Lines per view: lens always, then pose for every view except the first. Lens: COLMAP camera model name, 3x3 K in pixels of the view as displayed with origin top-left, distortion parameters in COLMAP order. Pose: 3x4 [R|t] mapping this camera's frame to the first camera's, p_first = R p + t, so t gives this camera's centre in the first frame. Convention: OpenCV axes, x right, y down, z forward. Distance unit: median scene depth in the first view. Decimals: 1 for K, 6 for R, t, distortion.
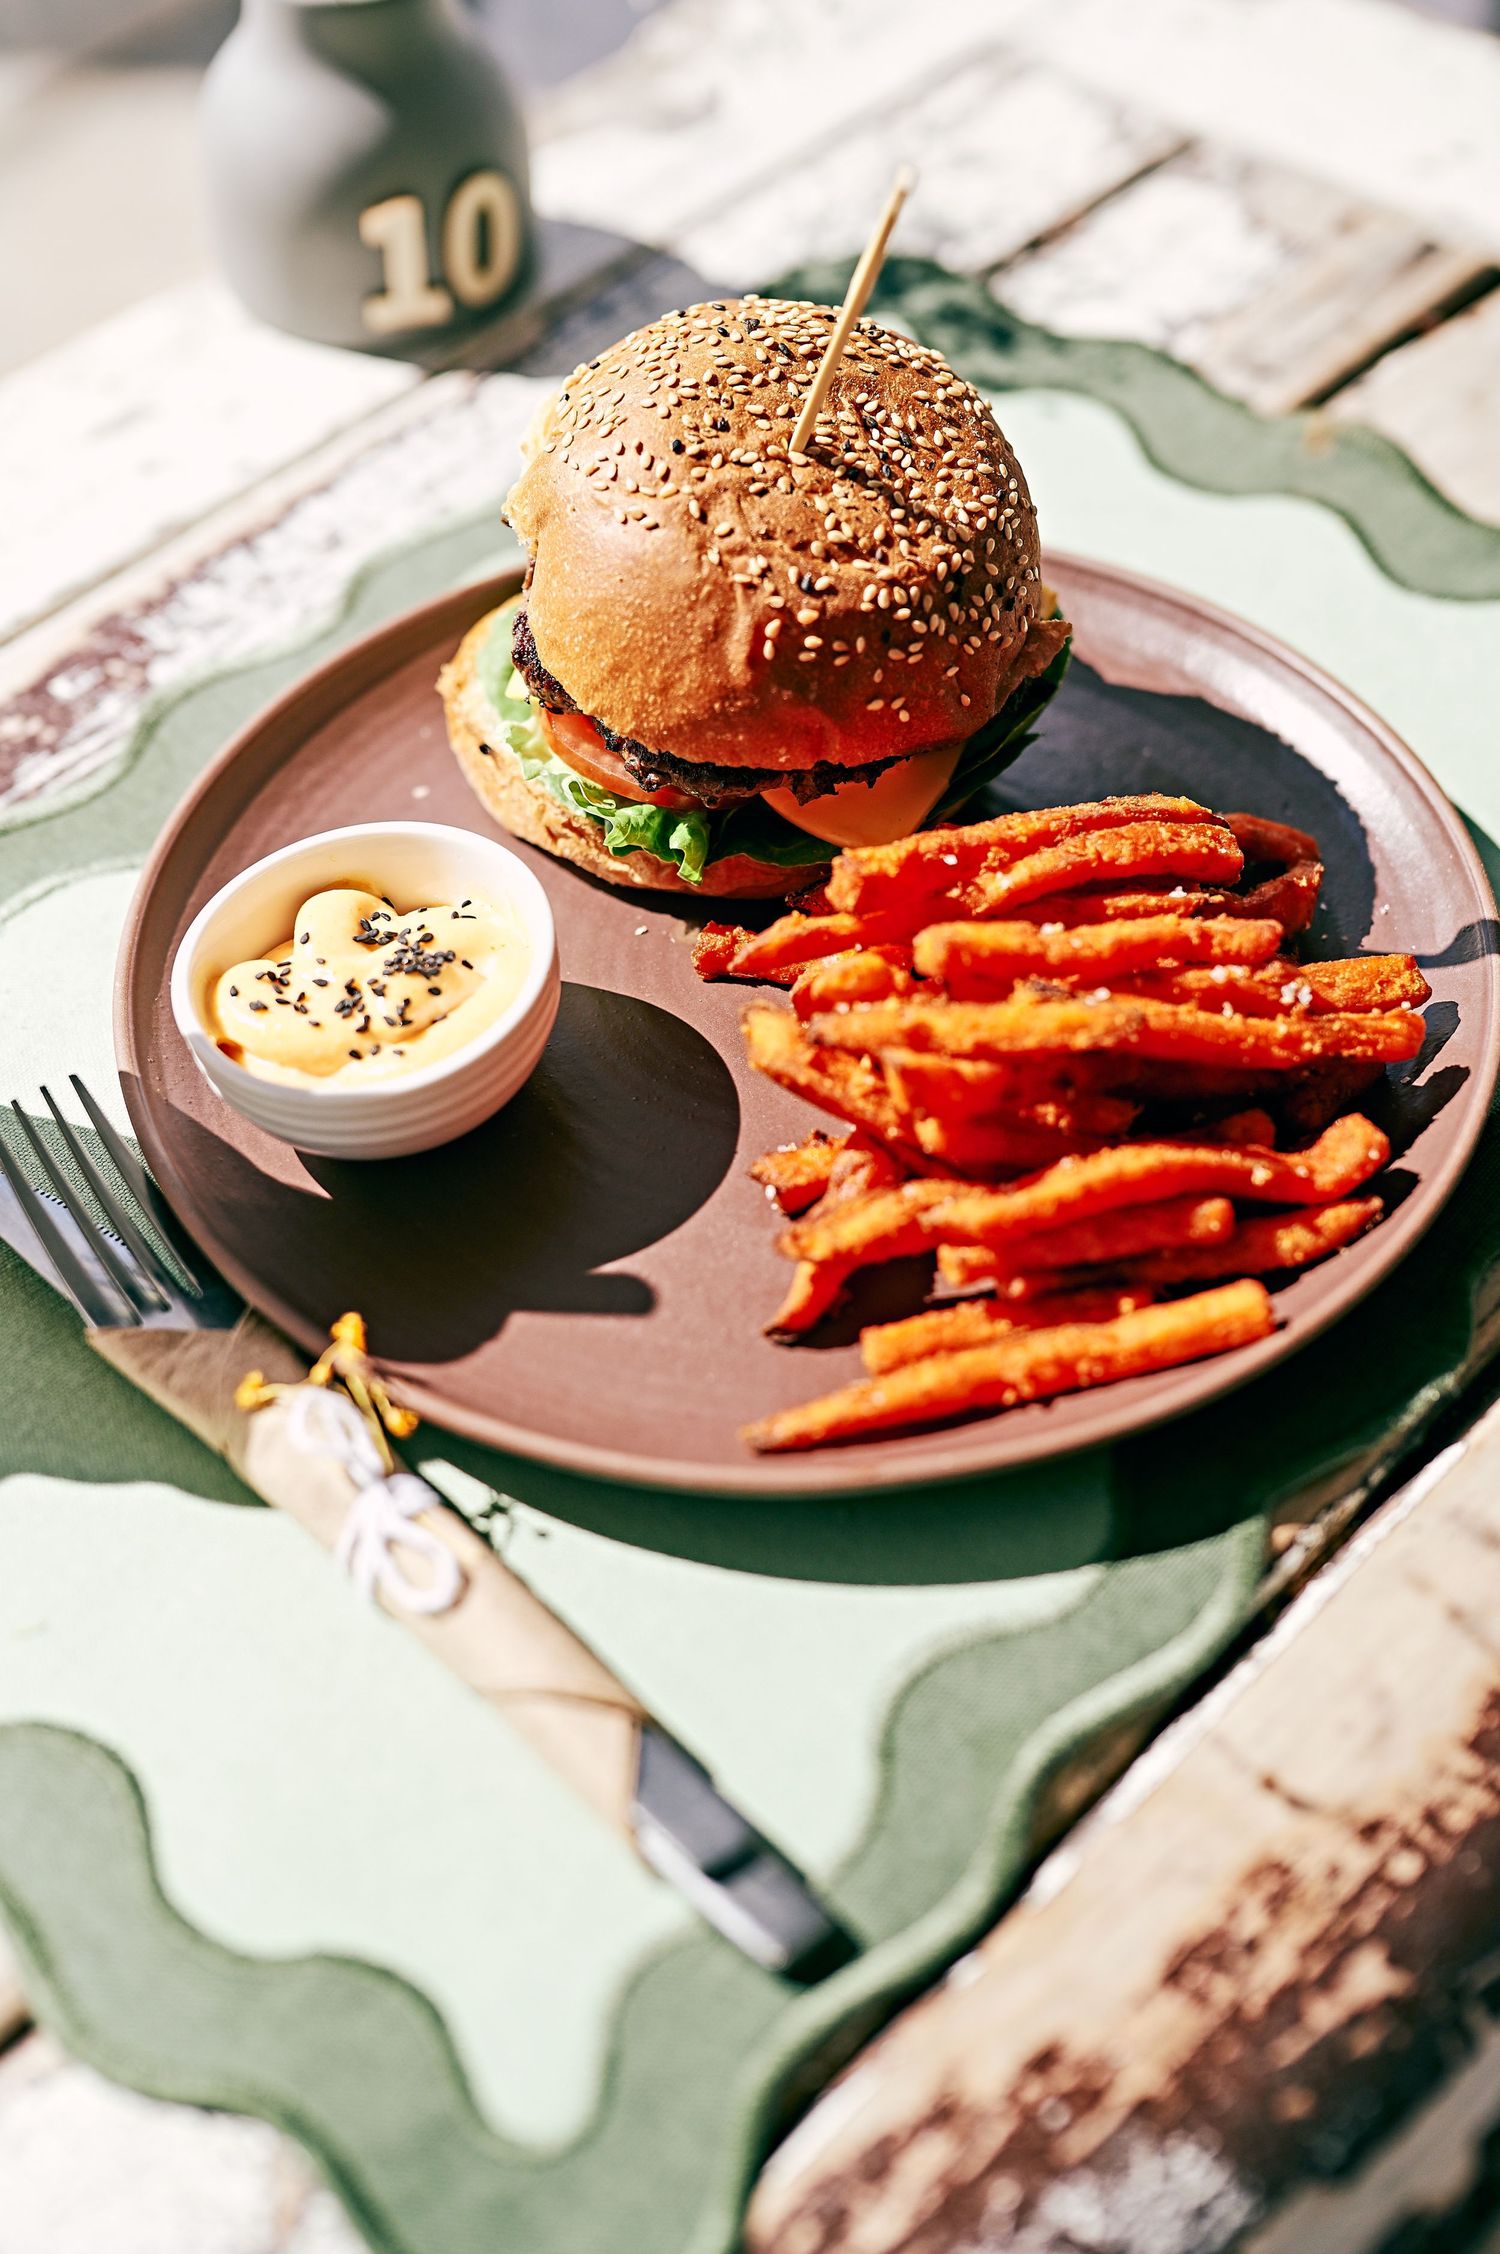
lens RADIAL K [[3145.0, 0, 750.0], [0, 3145.0, 1127.0], [0, 0, 1]] dist [-0.033147, -0.009022]
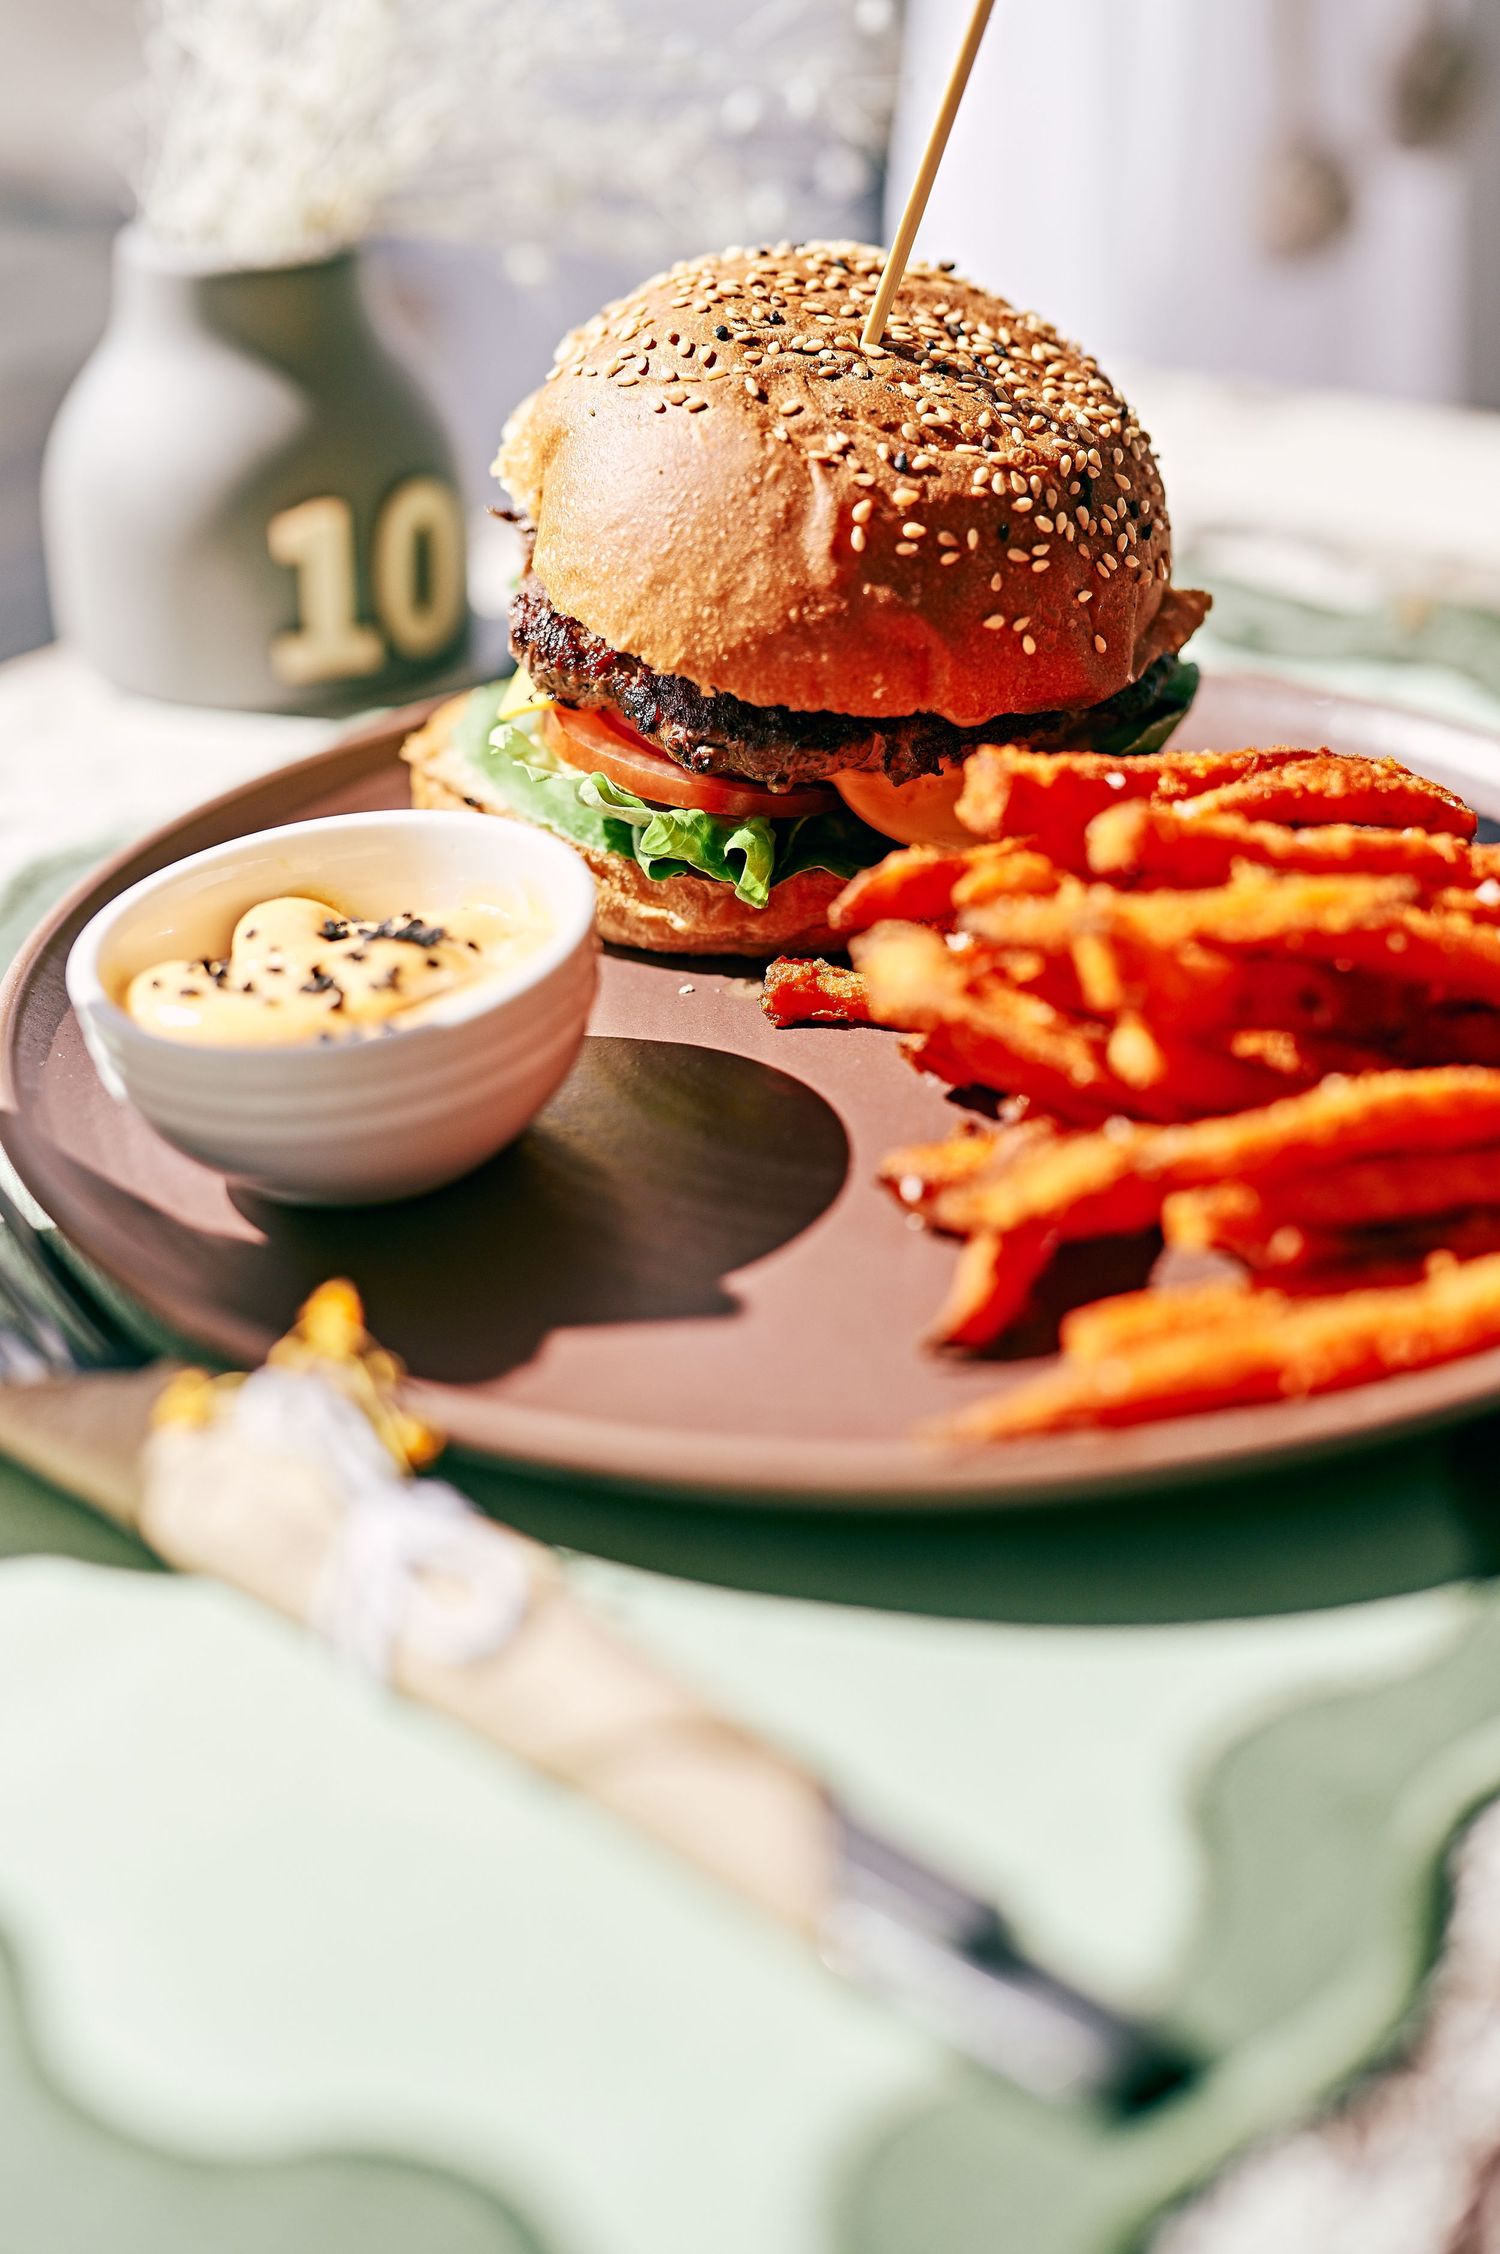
lens RADIAL K [[3082.8, 0, 747.6], [0, 3082.8, 1219.3], [0, 0, 1]] dist [-0.094051, 0.043630]
pose [[0.997651, -0.036504, 0.057964, -0.070101], [0.051728, 0.956192, -0.288133, 0.221800], [-0.044907, 0.290455, 0.955834, 0.325943]]
